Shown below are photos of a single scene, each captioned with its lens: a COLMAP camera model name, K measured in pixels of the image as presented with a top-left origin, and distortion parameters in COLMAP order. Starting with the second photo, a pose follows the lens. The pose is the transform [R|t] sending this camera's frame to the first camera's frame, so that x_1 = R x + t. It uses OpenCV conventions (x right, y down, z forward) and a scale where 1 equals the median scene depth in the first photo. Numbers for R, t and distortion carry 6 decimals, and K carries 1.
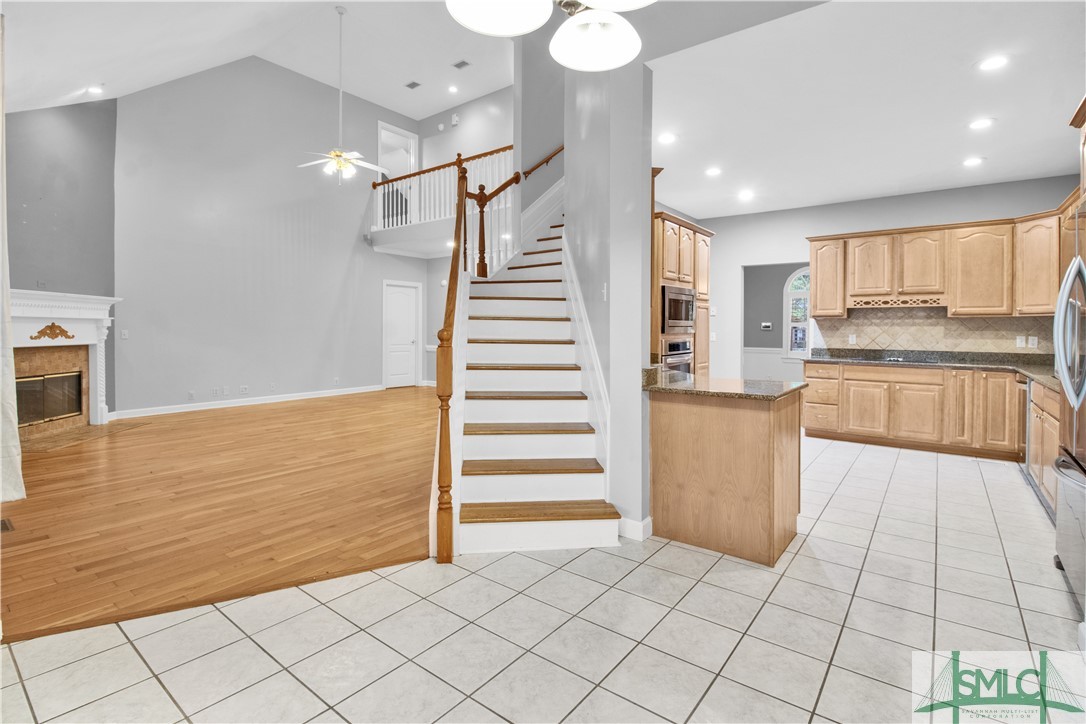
lens RADIAL K [[513.5, 0, 551.3], [0, 513.5, 330.9], [0, 0, 1]] dist [0.000672, -0.013052]
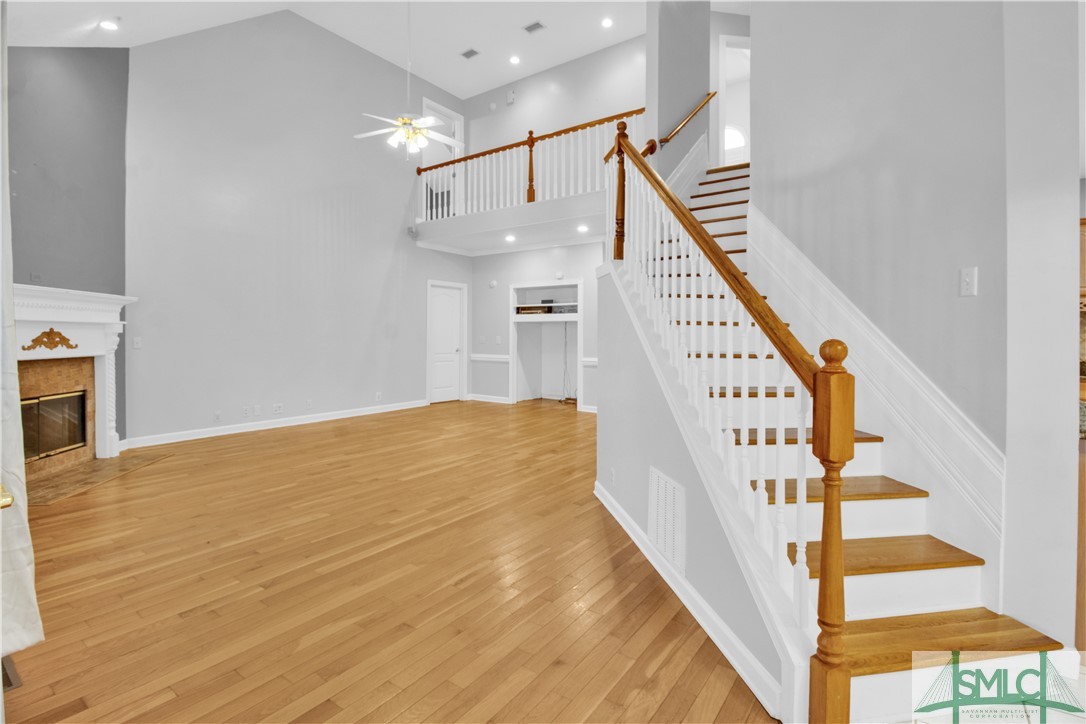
lens RADIAL K [[515.2, 0, 555.7], [0, 515.2, 337.5], [0, 0, 1]] dist [-0.001231, -0.012991]
pose [[0.999506, 0.001068, 0.031408, -0.215801], [-0.001081, 0.999999, 0.000390, -0.002723], [-0.031408, -0.000423, 0.999507, 0.185957]]
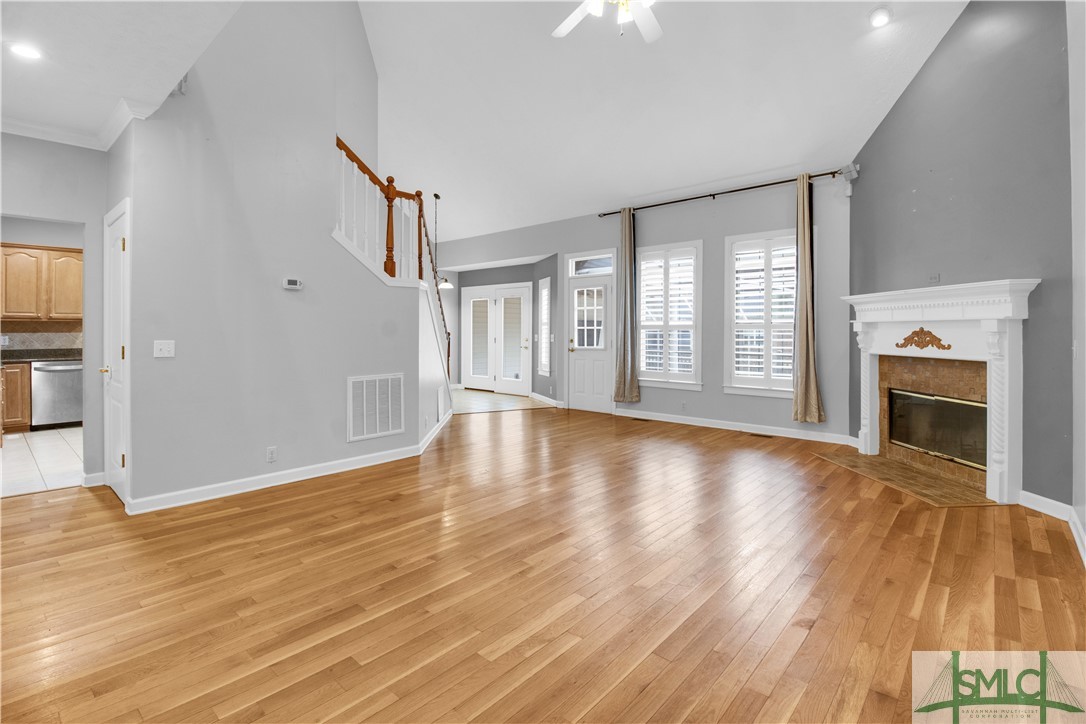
lens RADIAL K [[513.5, 0, 551.3], [0, 513.5, 330.9], [0, 0, 1]] dist [0.000672, -0.013052]
pose [[-0.997837, -0.004149, 0.065609, -0.402856], [-0.003836, 0.999981, 0.004894, -0.010893], [-0.065628, 0.004632, -0.997833, 1.570509]]
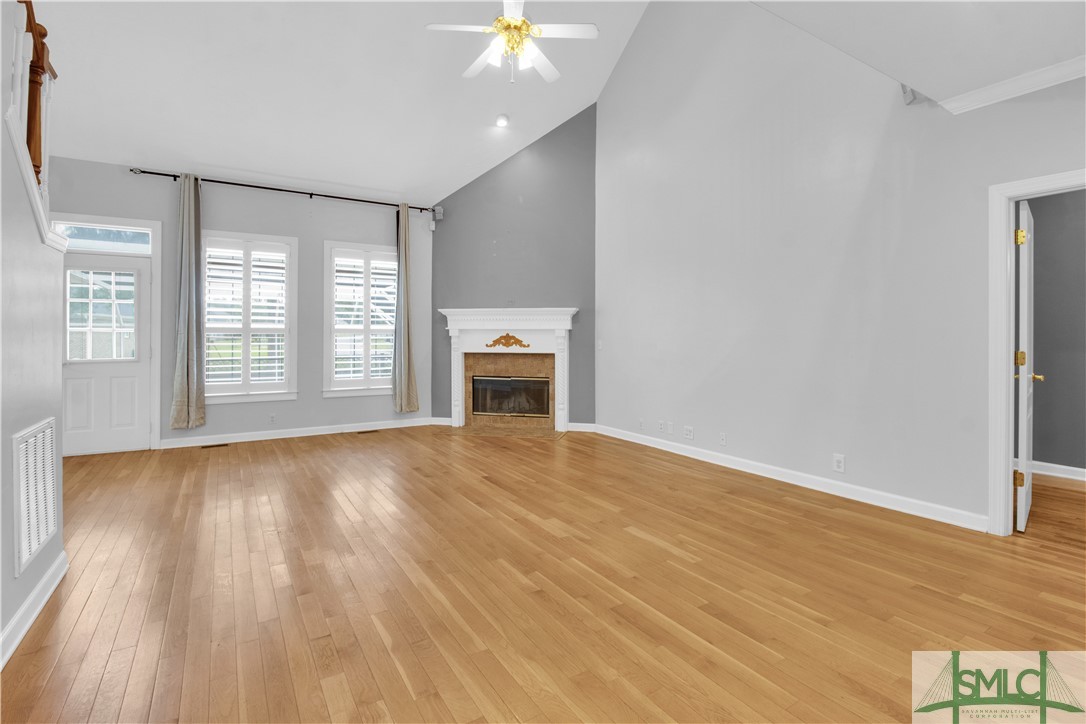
lens RADIAL K [[515.2, 0, 555.7], [0, 515.2, 337.5], [0, 0, 1]] dist [-0.001231, -0.012991]
pose [[-0.345874, -0.001982, -0.938279, 0.097438], [-0.008976, 0.999959, 0.001197, -0.008027], [0.938238, 0.008836, -0.345878, 1.315232]]
